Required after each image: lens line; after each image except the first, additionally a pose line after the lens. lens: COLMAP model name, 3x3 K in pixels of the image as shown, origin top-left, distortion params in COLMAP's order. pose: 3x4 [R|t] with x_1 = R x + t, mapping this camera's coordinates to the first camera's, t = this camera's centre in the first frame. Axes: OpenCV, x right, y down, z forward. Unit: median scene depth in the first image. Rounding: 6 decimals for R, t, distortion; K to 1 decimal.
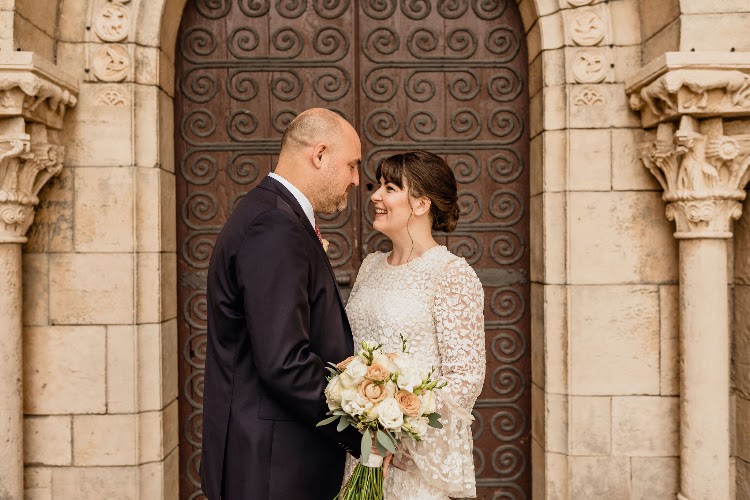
lens RADIAL K [[717.6, 0, 376.1], [0, 717.6, 249.2], [0, 0, 1]] dist [0.007251, 0.000000]
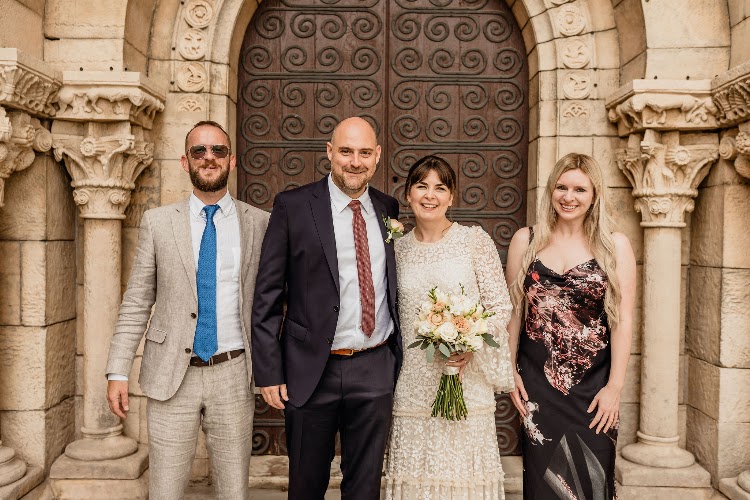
lens RADIAL K [[717.6, 0, 373.3], [0, 717.6, 251.0], [0, 0, 1]] dist [0.007251, 0.000000]
pose [[0.999415, 0.022213, -0.026014, -0.012676], [-0.021585, 0.999475, 0.024158, 0.006426], [0.026536, -0.023582, 0.999370, -0.244226]]
